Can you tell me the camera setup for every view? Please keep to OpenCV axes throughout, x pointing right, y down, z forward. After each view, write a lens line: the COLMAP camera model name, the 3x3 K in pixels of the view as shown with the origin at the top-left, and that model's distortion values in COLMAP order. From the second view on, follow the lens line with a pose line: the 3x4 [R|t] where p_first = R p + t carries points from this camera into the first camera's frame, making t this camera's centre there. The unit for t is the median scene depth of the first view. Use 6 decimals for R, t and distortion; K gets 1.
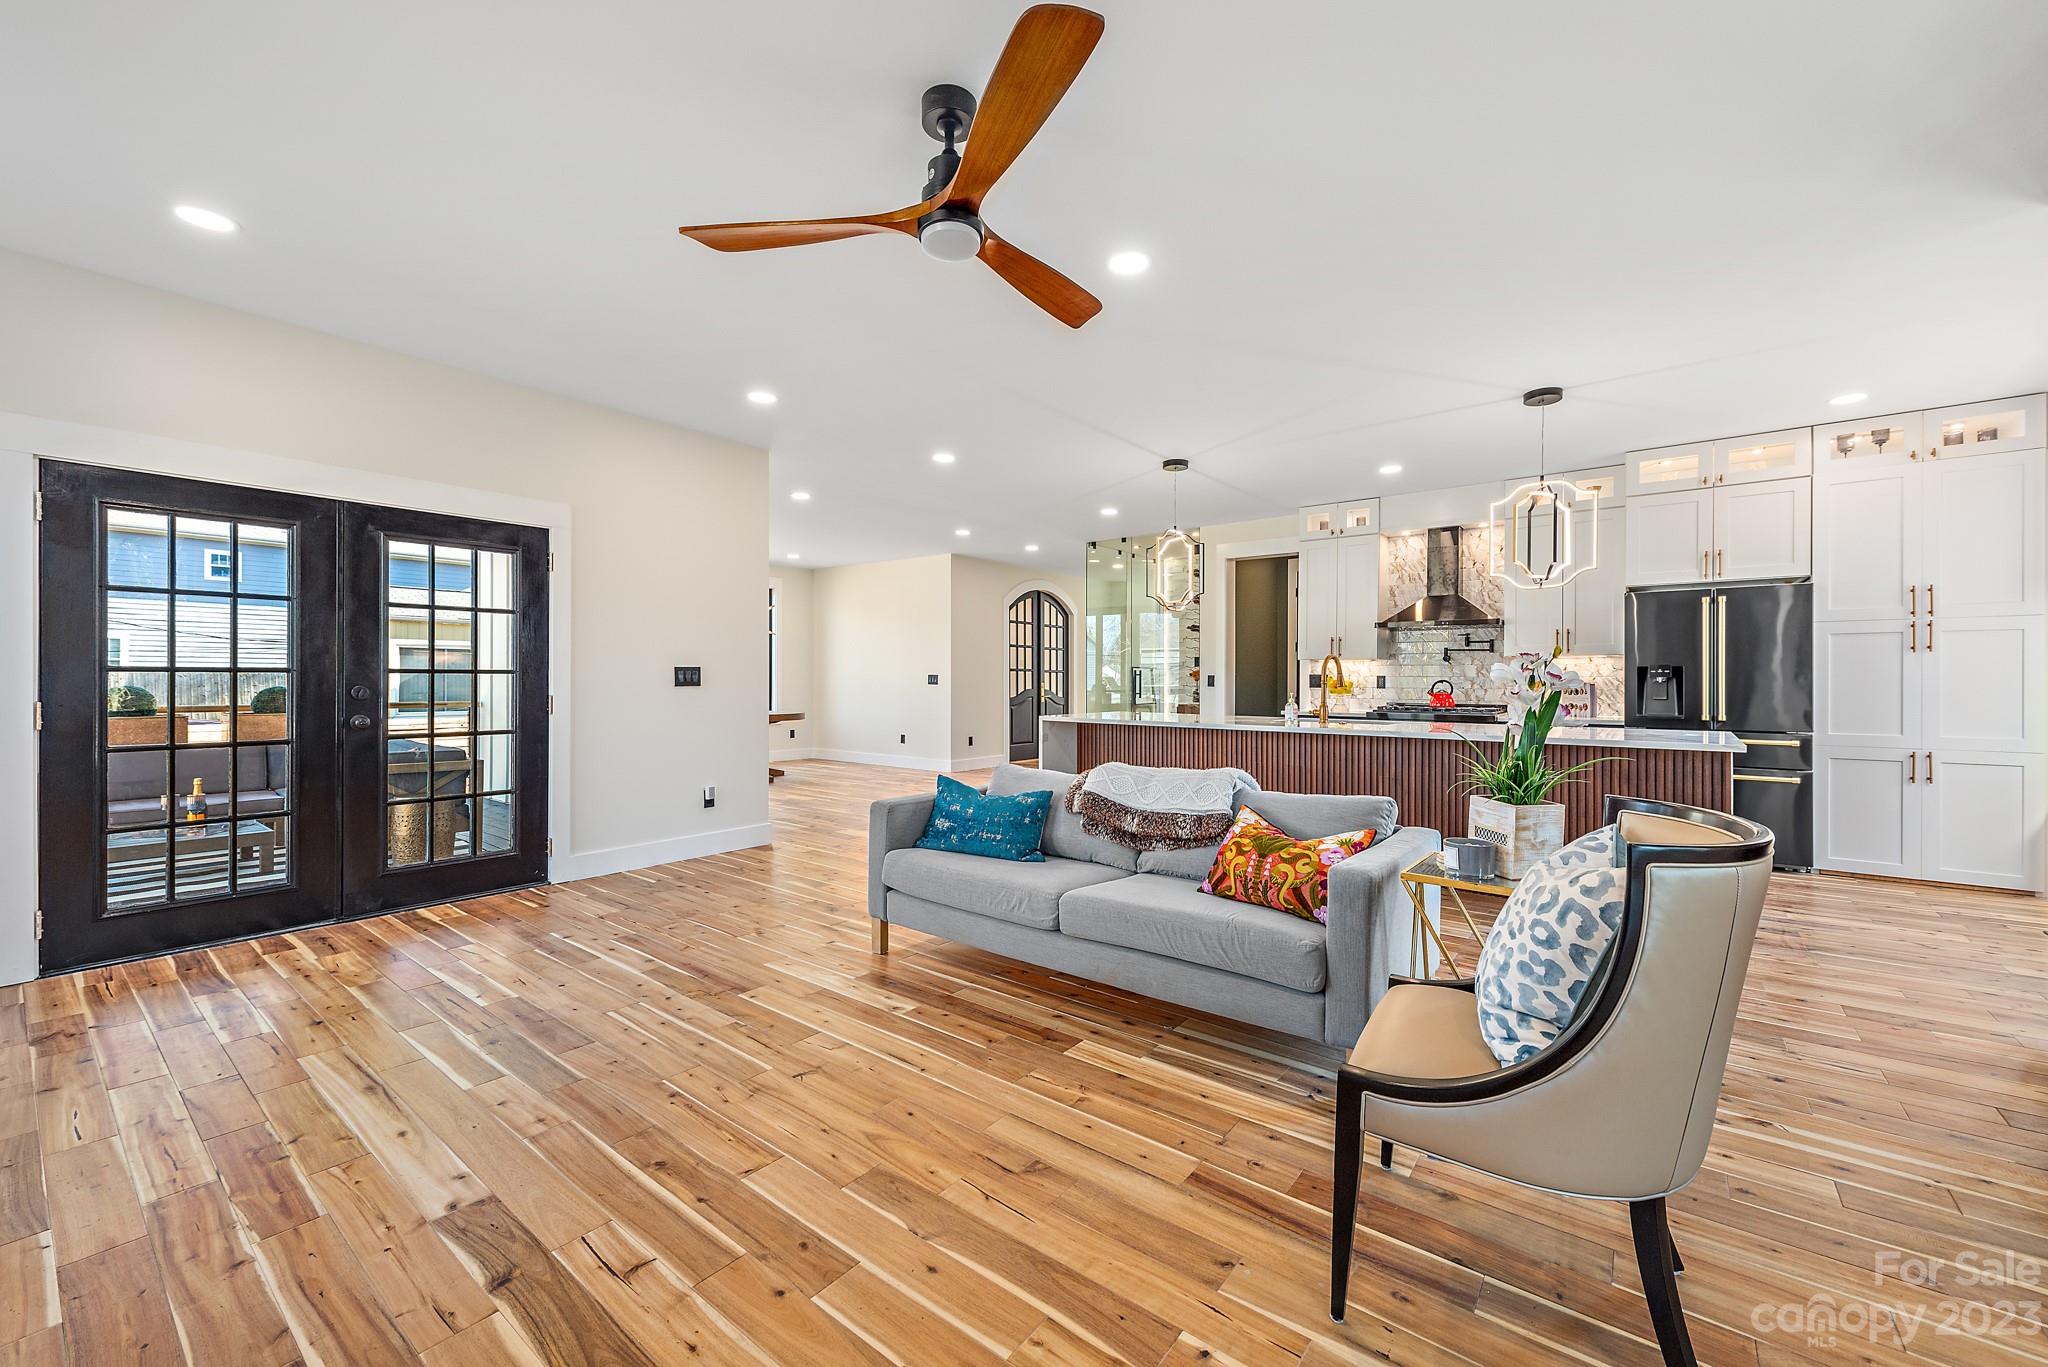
lens RADIAL K [[799.9, 0, 1029.2], [0, 799.9, 675.6], [0, 0, 1]] dist [0.003998, -0.000268]
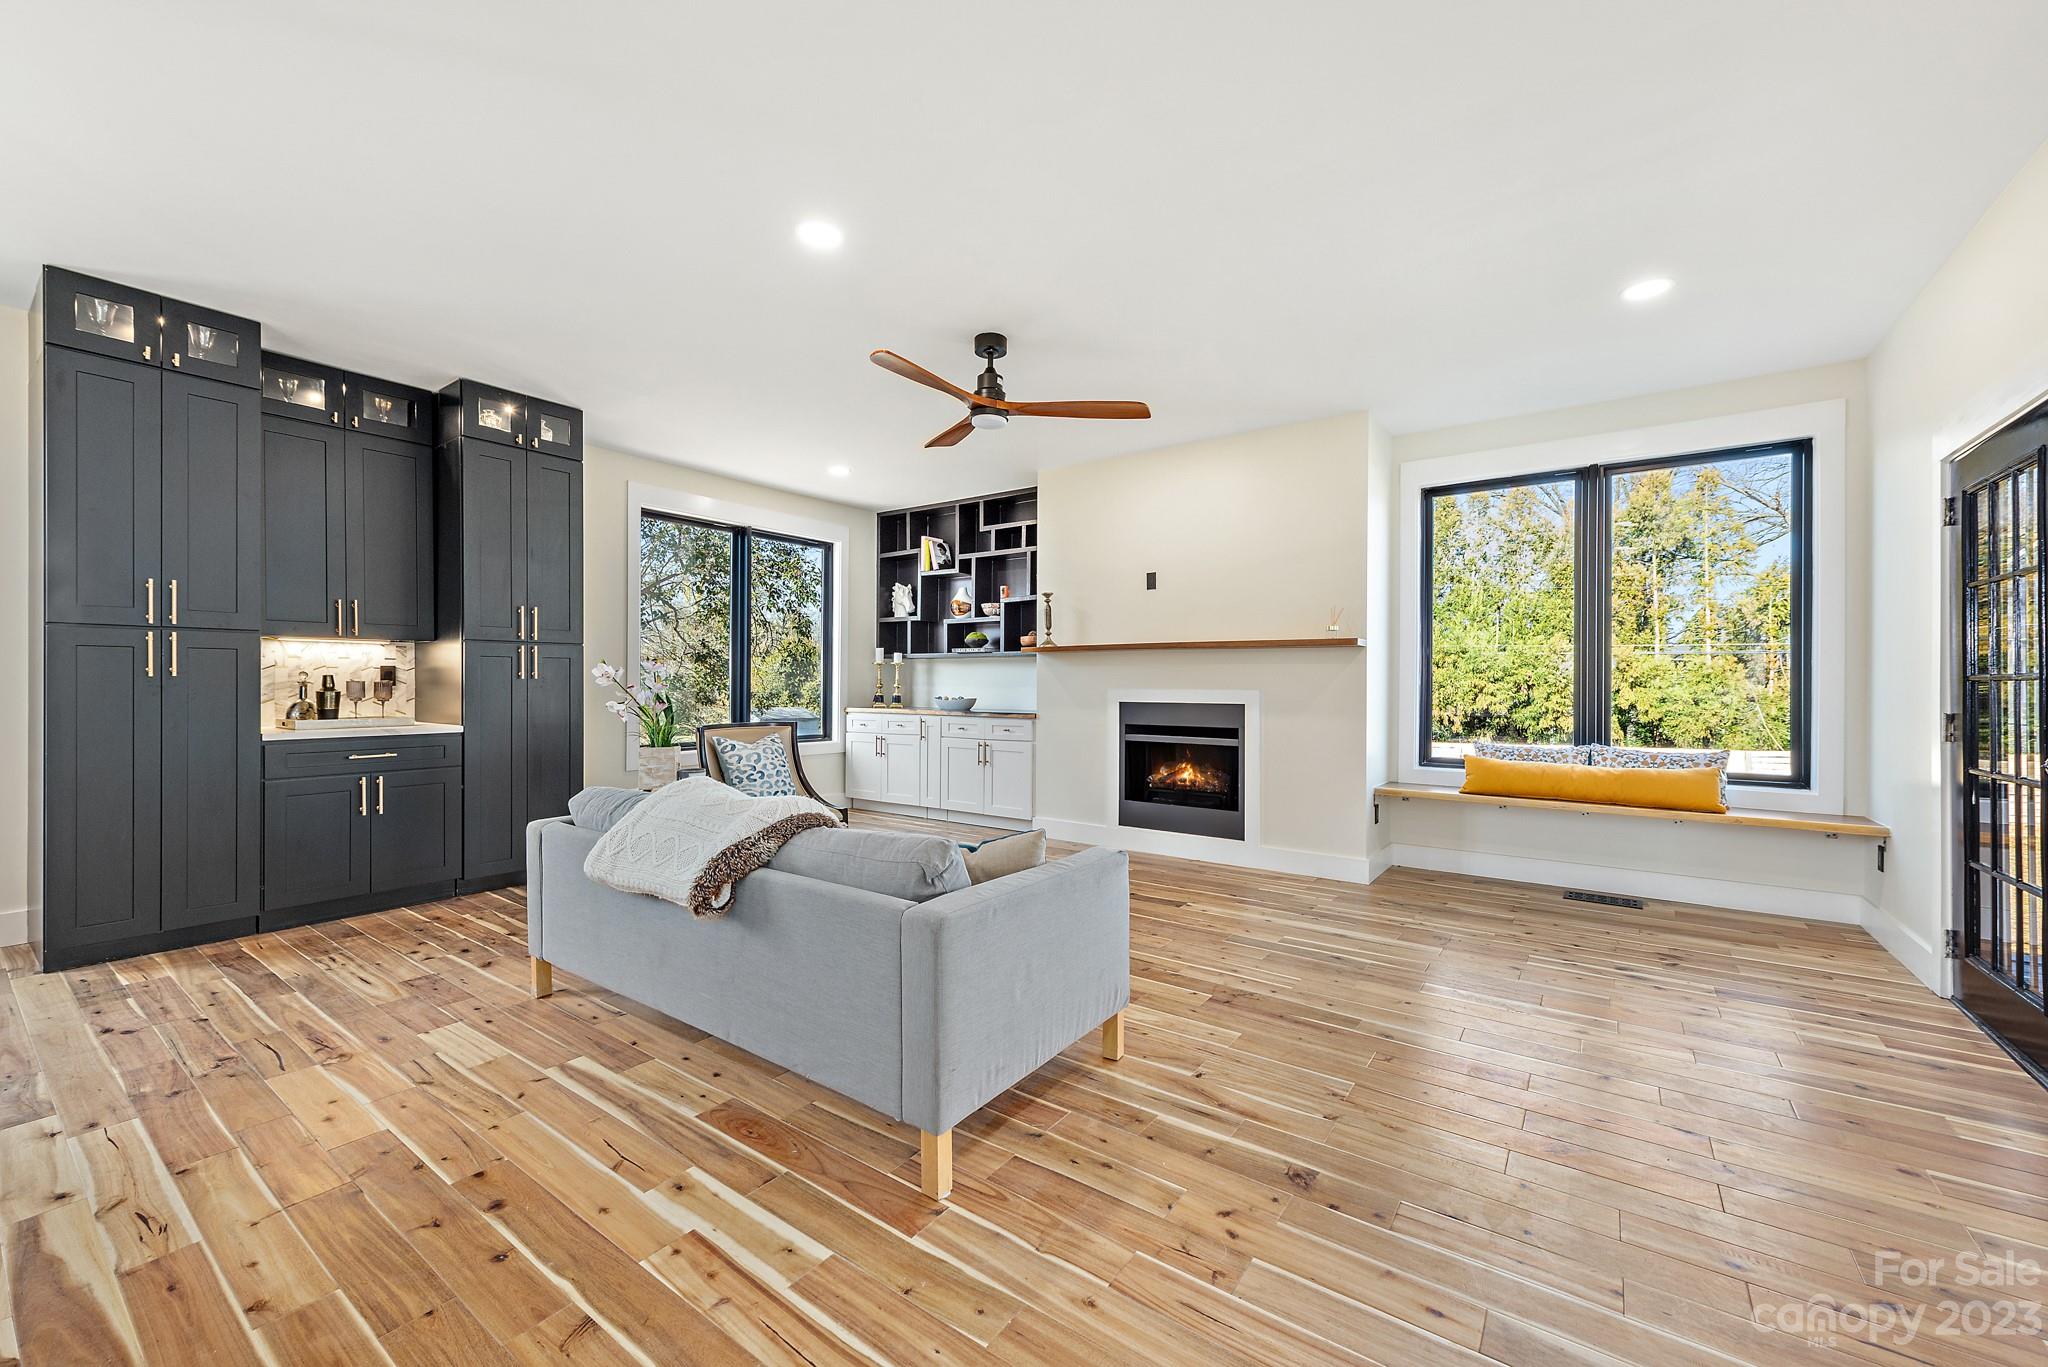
lens RADIAL K [[799.9, 0, 1029.9], [0, 799.9, 685.8], [0, 0, 1]] dist [0.003998, -0.000268]
pose [[-0.999258, -0.007879, -0.037689, -0.055053], [-0.007855, 0.999969, -0.000778, 0.006042], [0.037694, -0.000482, -0.999289, 1.185373]]
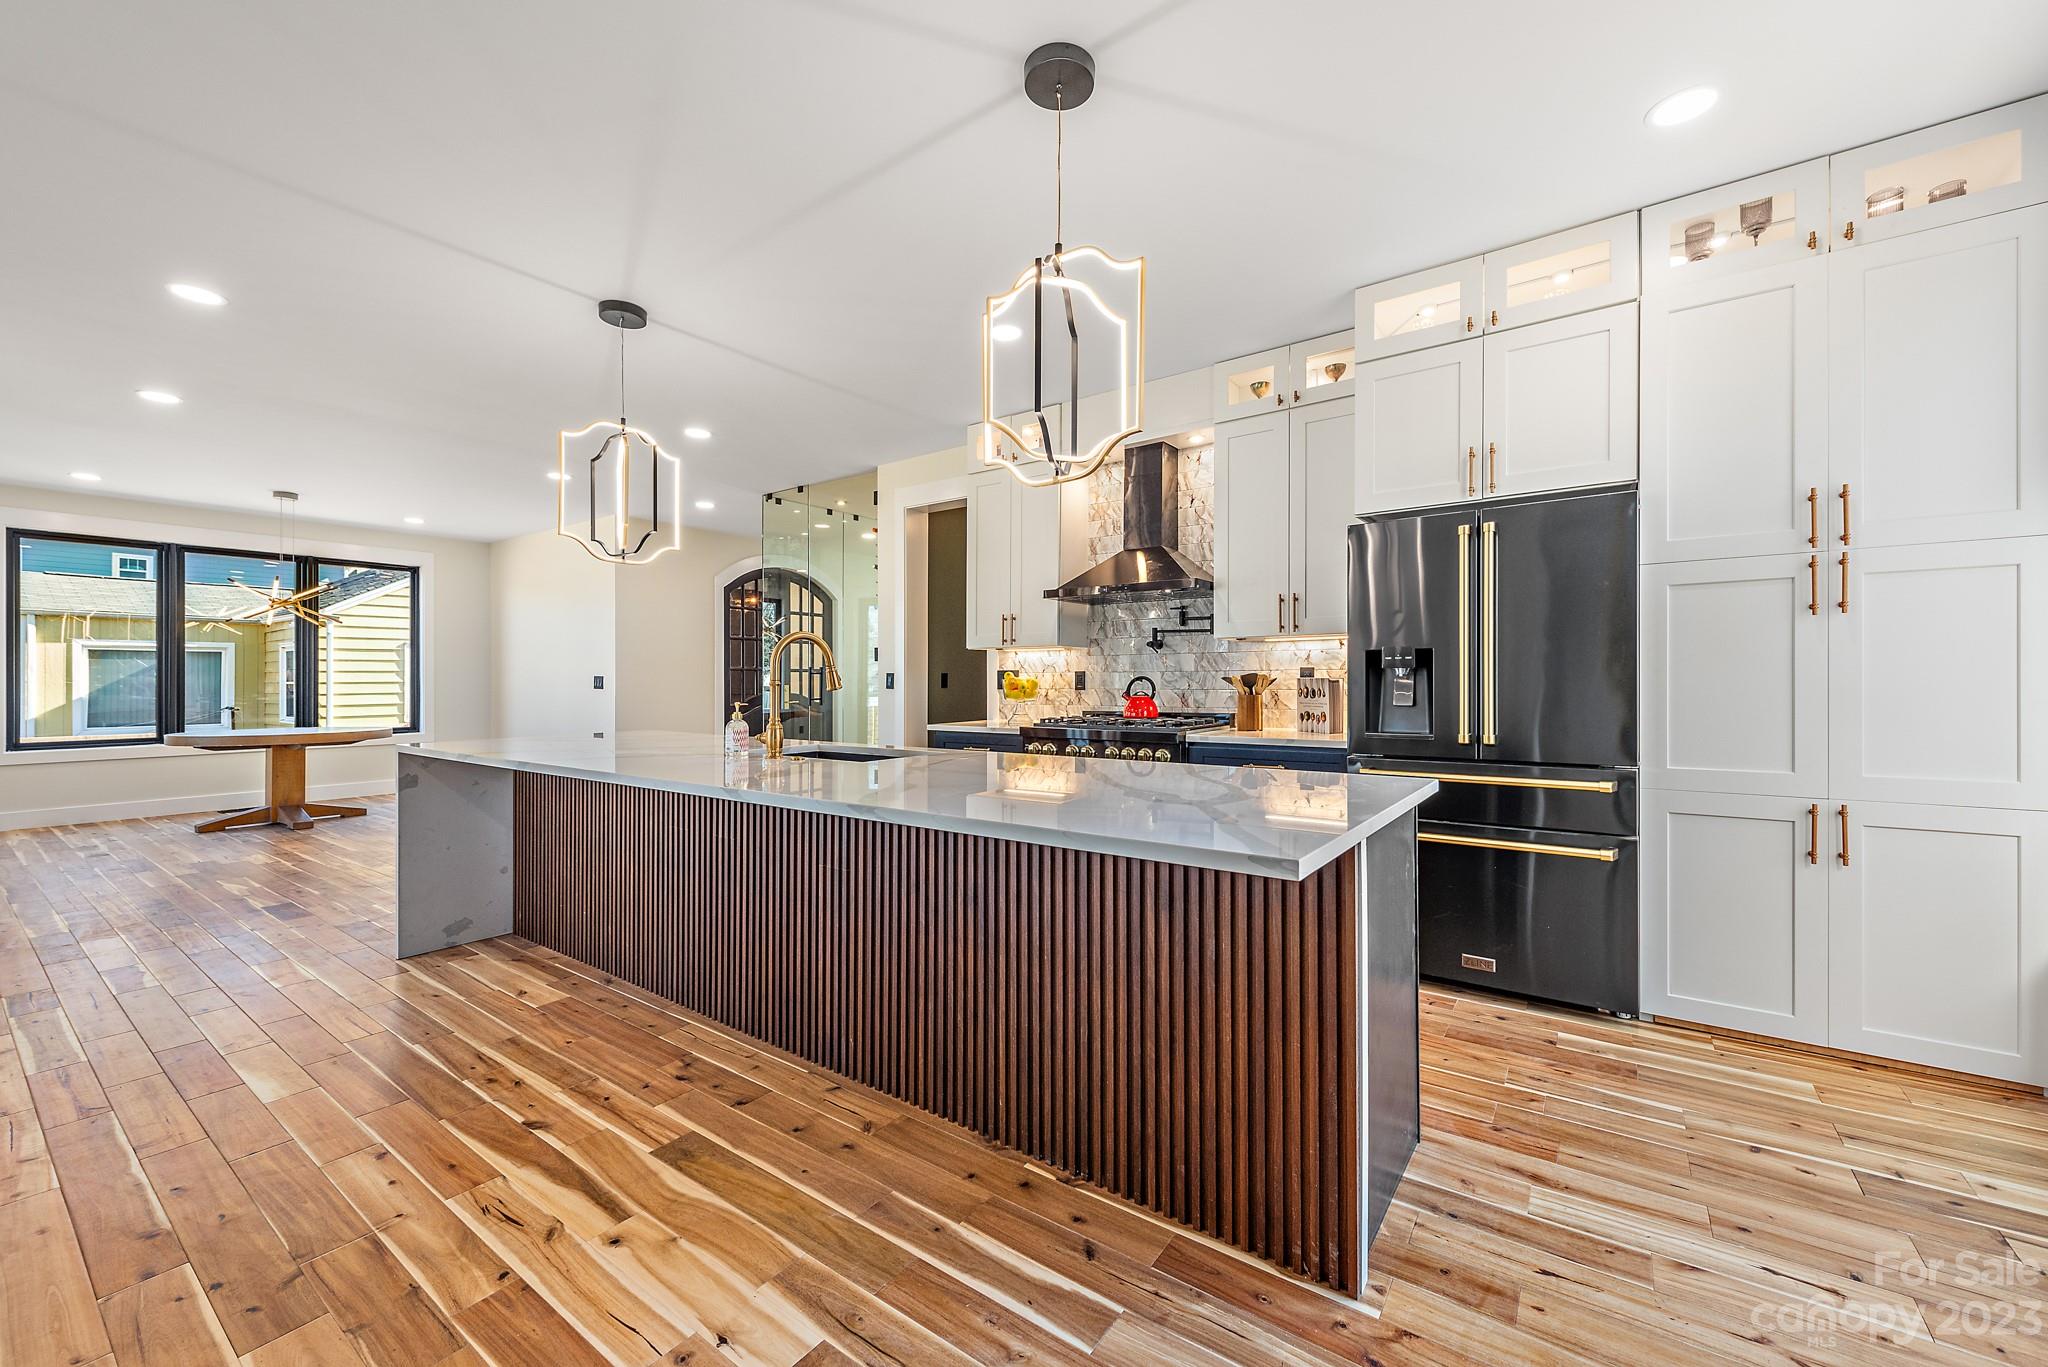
lens RADIAL K [[799.9, 0, 1027.2], [0, 799.9, 682.2], [0, 0, 1]] dist [0.003998, -0.000268]
pose [[0.999405, -0.010527, 0.032833, 0.534360], [0.010283, 0.999918, 0.007617, 0.005463], [-0.032911, -0.007275, 0.999432, 0.461658]]
